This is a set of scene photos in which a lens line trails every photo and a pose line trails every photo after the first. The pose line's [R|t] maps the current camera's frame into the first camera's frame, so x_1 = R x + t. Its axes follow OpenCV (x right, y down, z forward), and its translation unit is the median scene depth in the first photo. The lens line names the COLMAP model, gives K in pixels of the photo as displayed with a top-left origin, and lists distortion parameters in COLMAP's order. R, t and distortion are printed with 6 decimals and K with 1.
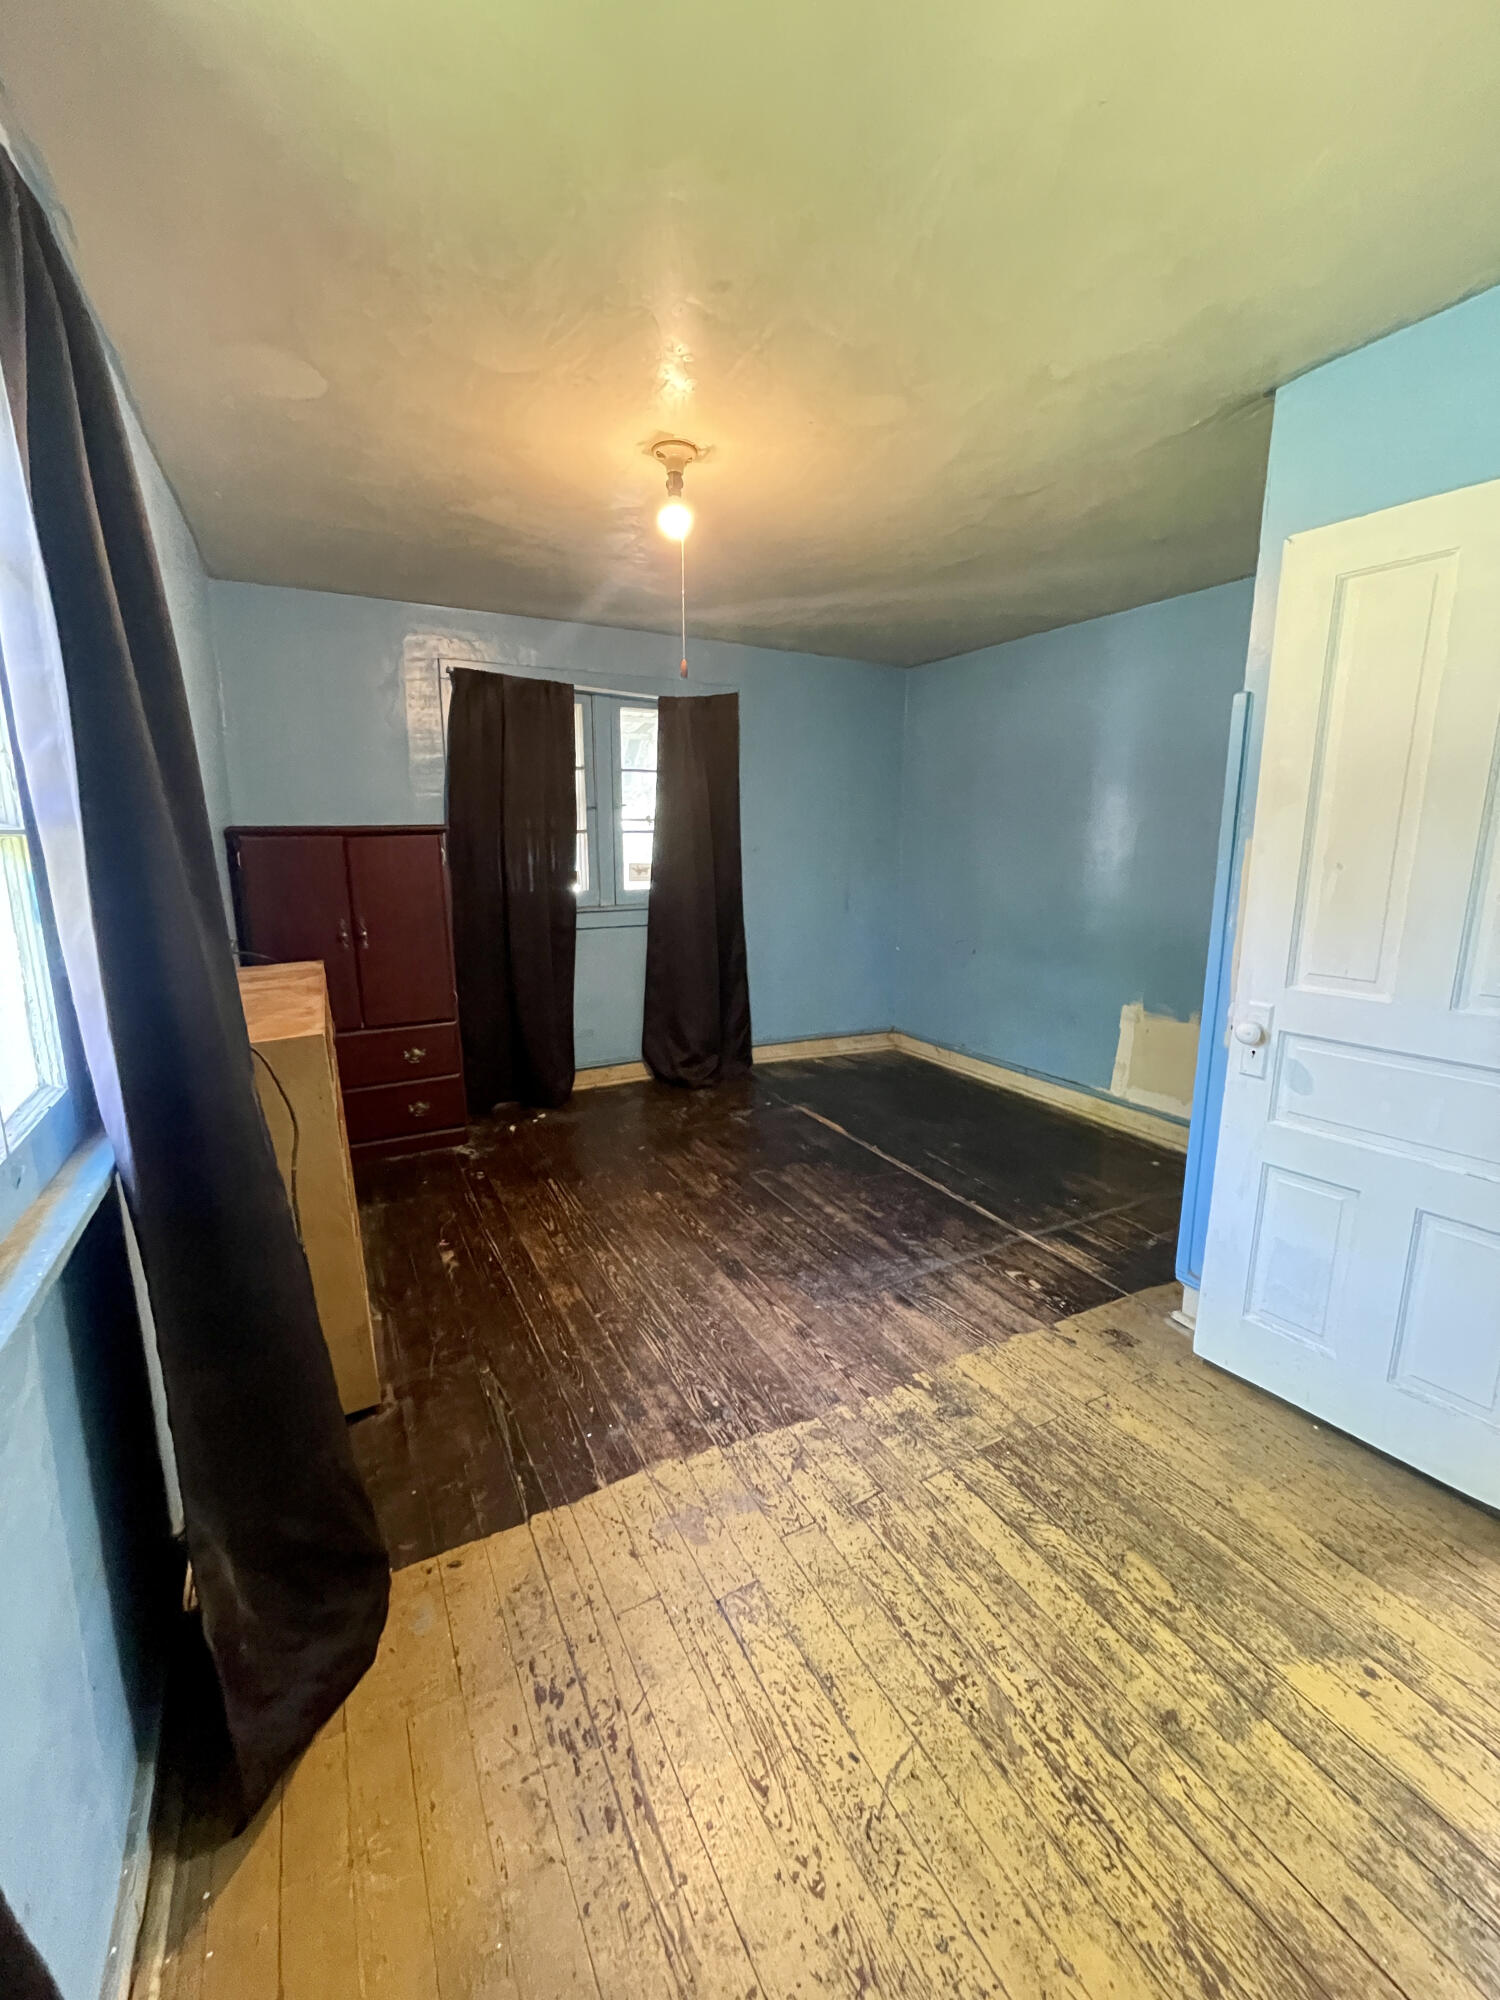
lens RADIAL K [[811.0, 0, 761.5], [0, 811.0, 994.2], [0, 0, 1]] dist [-0.003555, -0.000306]
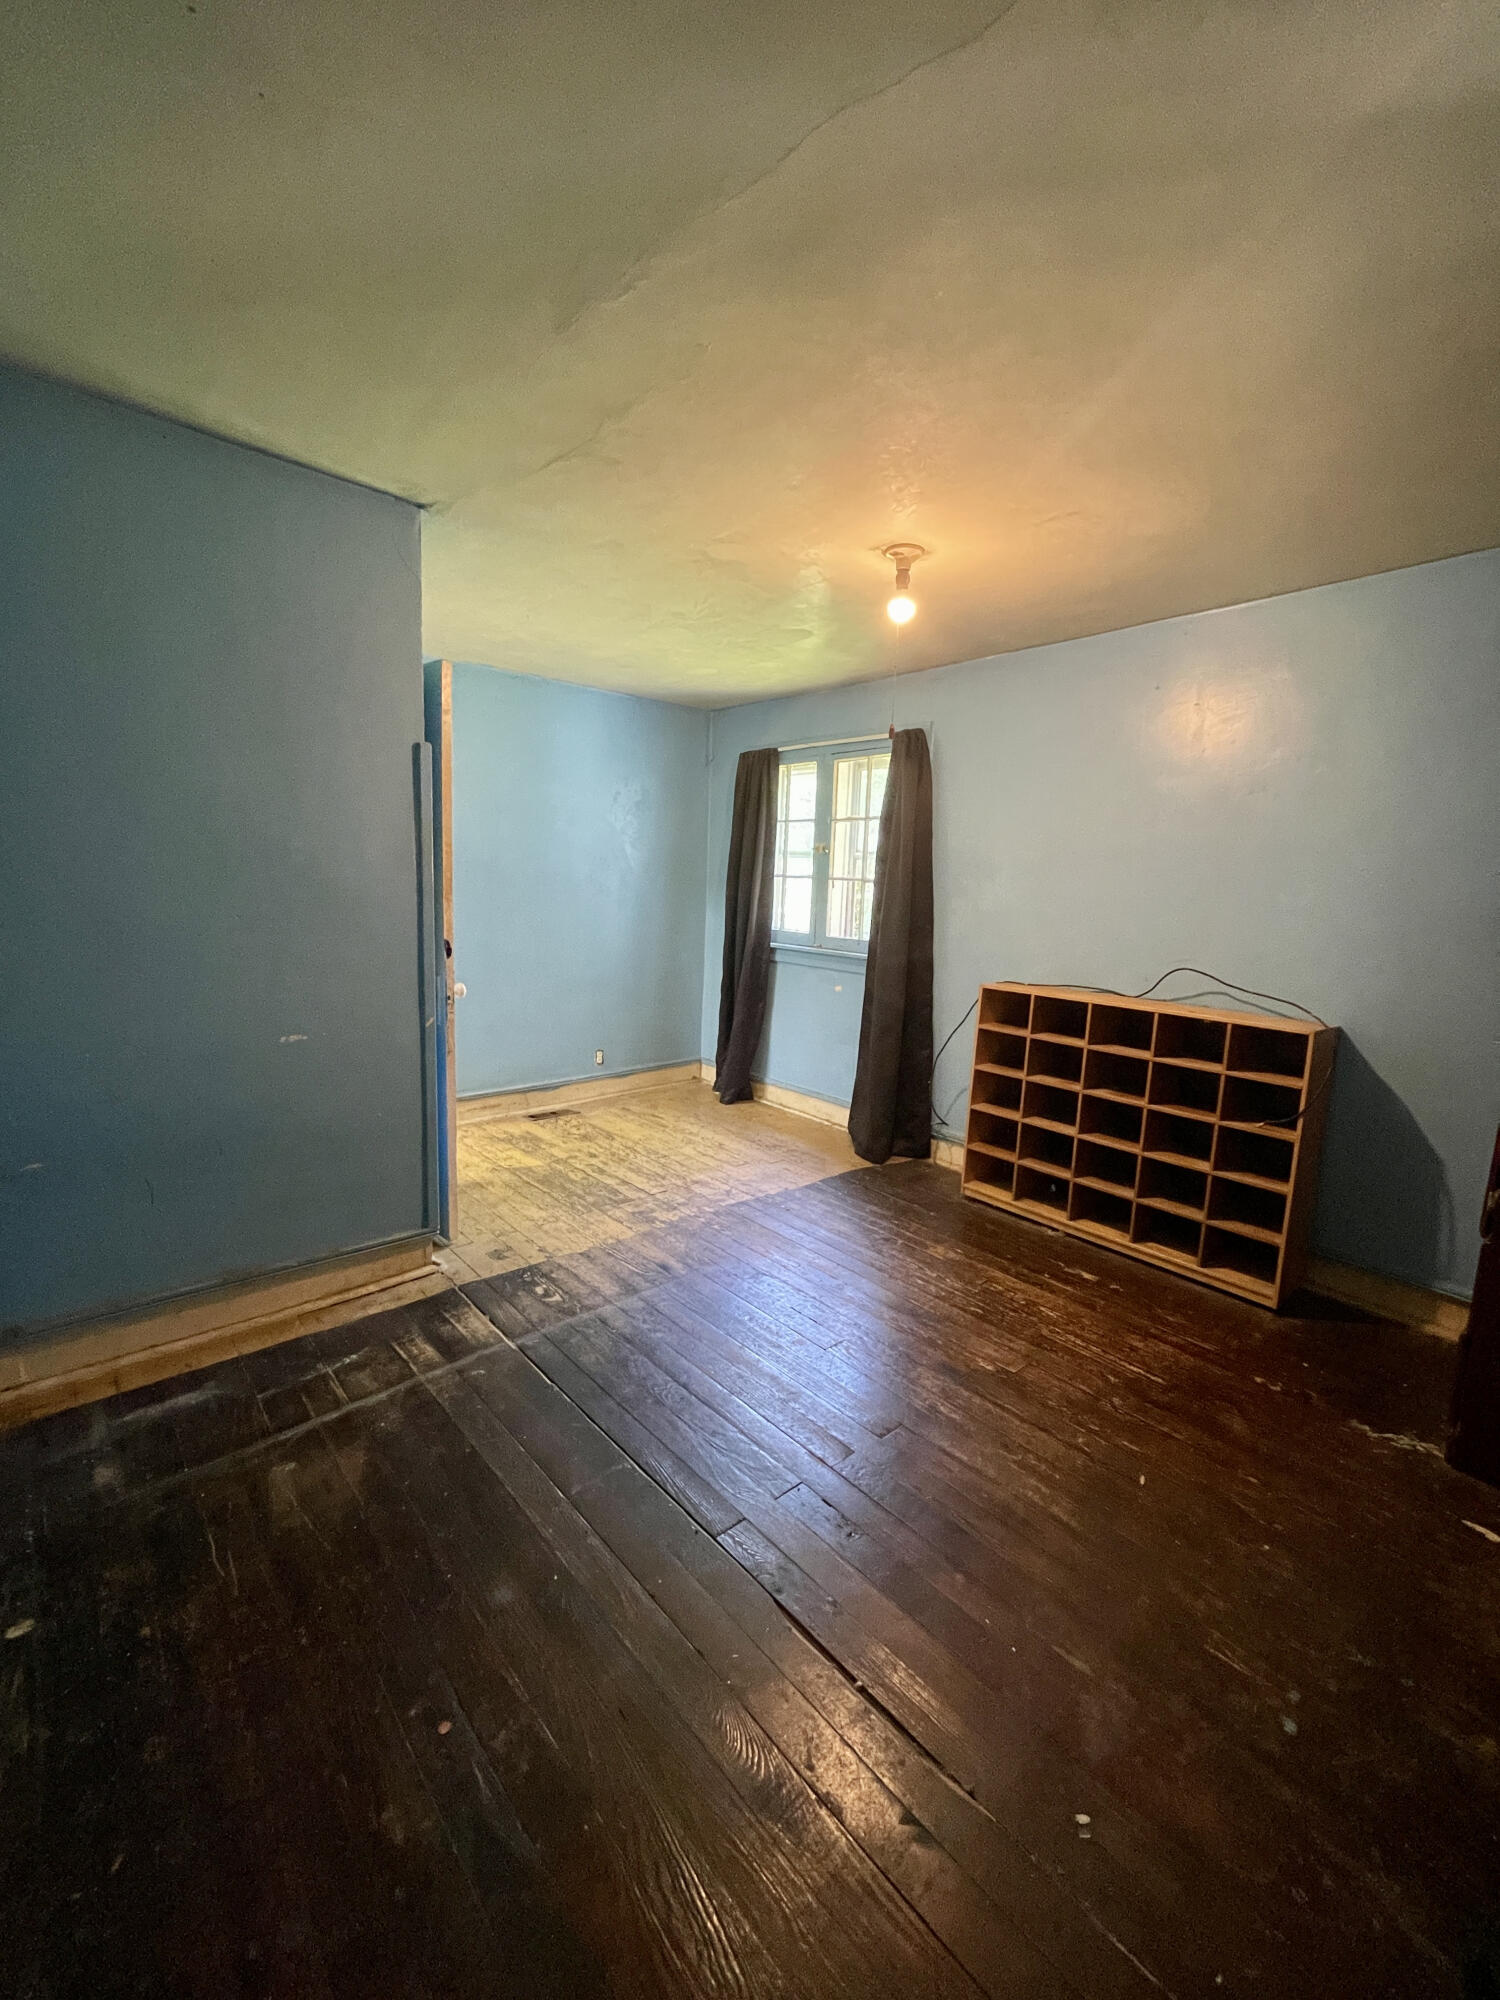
lens RADIAL K [[811.0, 0, 759.3], [0, 811.0, 1003.3], [0, 0, 1]] dist [-0.003555, -0.000306]
pose [[-0.972653, -0.004500, -0.232218, 0.392116], [-0.083313, 0.940036, 0.330745, -0.458061], [0.216805, 0.341047, -0.914704, 2.420928]]
